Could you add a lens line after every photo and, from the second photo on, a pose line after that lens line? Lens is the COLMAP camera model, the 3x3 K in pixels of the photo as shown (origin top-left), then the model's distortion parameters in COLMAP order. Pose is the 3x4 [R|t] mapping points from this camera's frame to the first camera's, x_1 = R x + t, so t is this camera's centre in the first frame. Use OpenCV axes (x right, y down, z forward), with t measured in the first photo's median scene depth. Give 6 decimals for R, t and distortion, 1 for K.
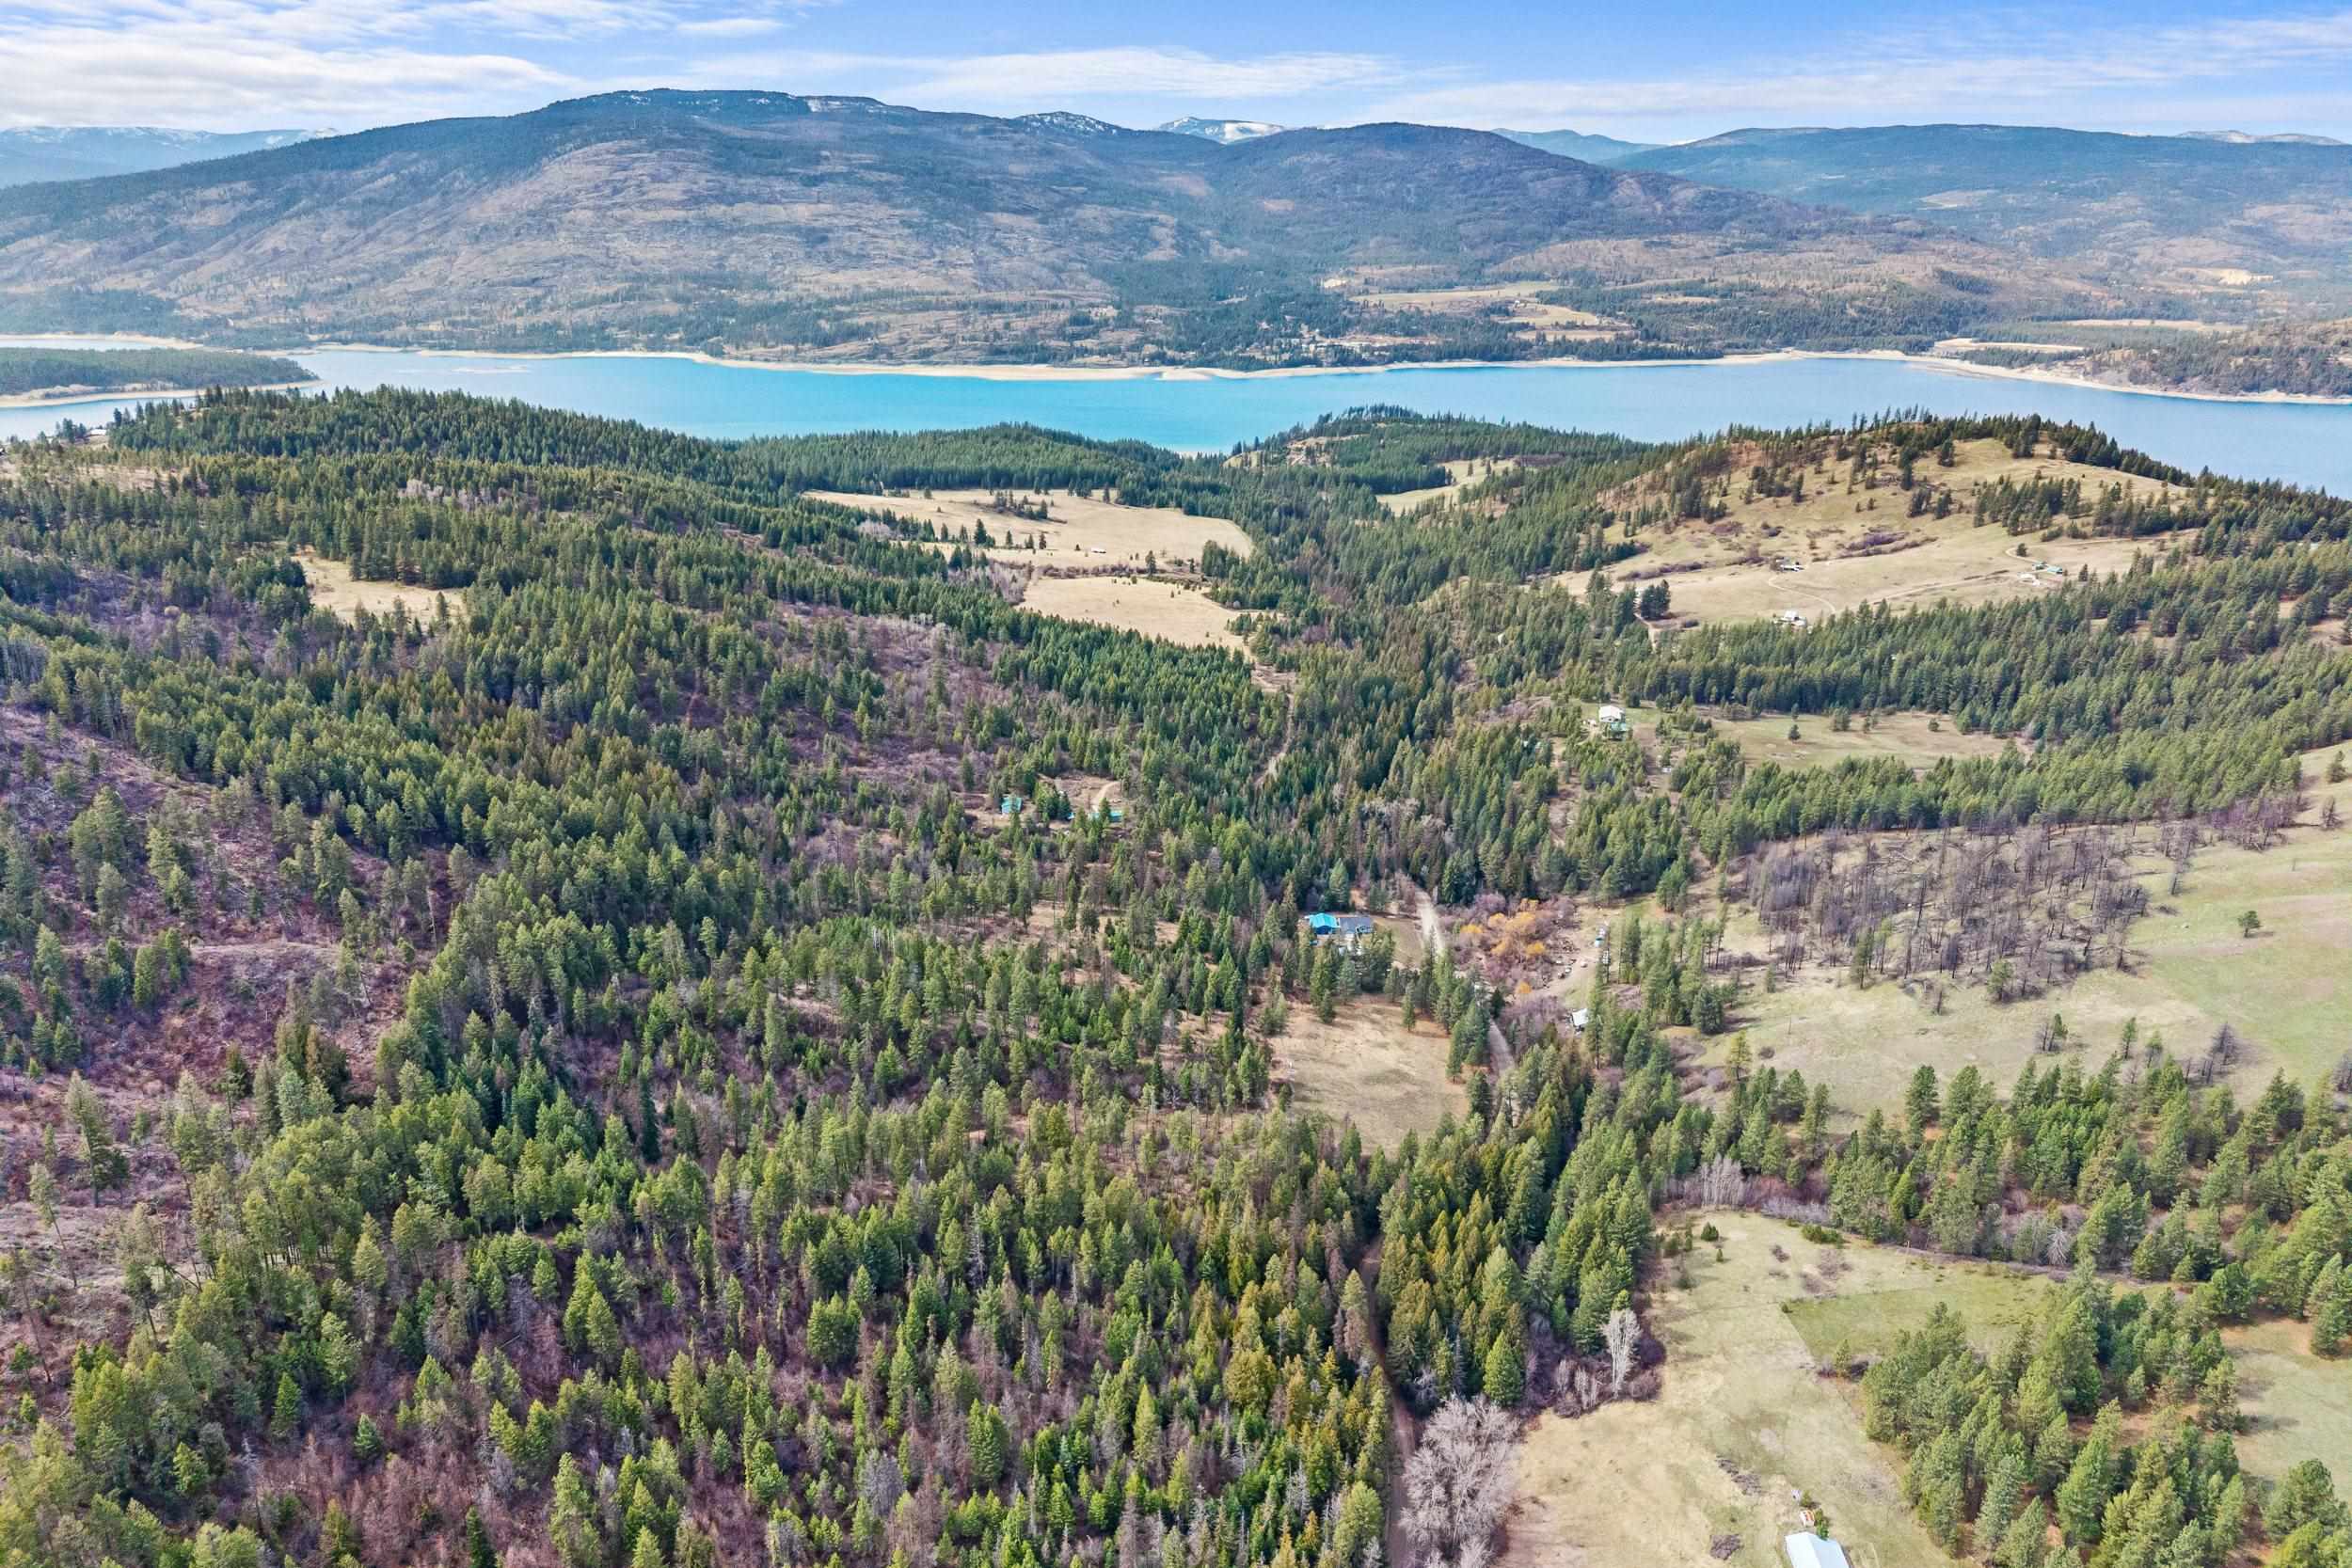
lens RADIAL K [[1587.4, 0, 1176.0], [0, 1587.4, 784.0], [0, 0, 1]] dist [-0.002214, 0.000038]
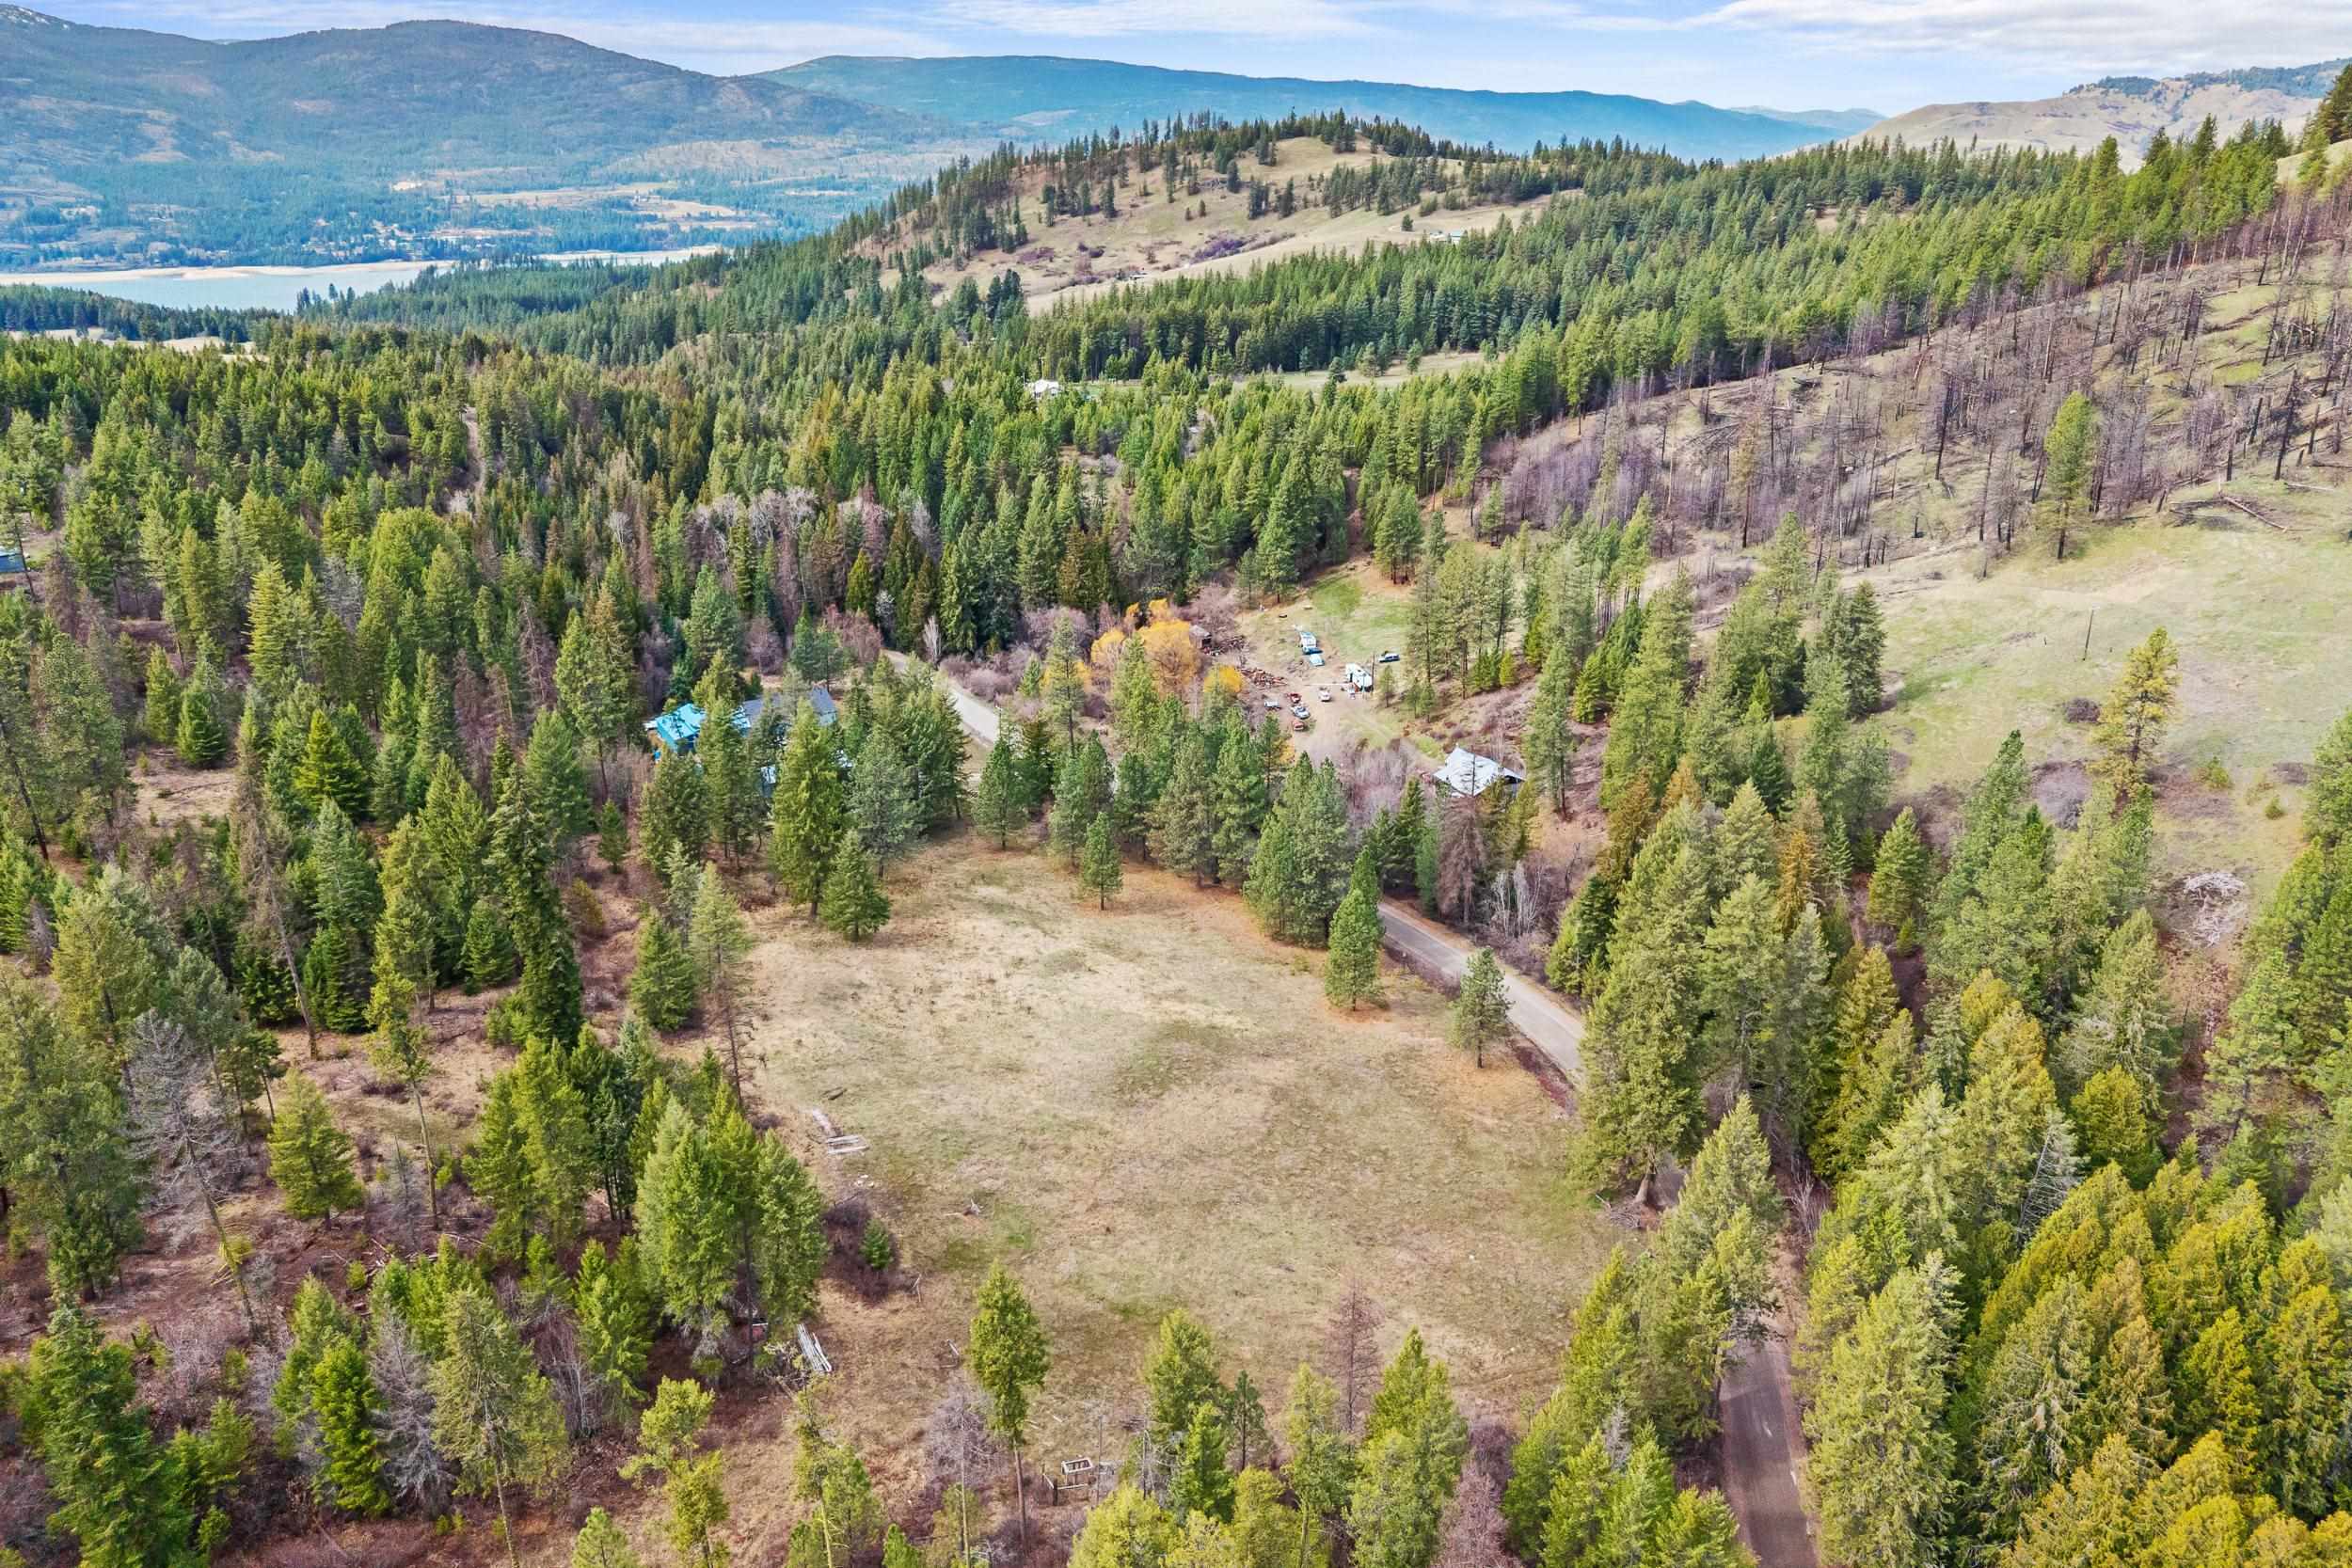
lens RADIAL K [[1552.6, 0, 1182.8], [0, 1552.6, 730.9], [0, 0, 1]] dist [-0.000261, -0.000637]
pose [[0.856669, -0.171699, 0.486454, 0.002525], [0.178701, 0.983370, 0.032392, 0.020523], [-0.483926, 0.059181, 0.873105, 0.130809]]
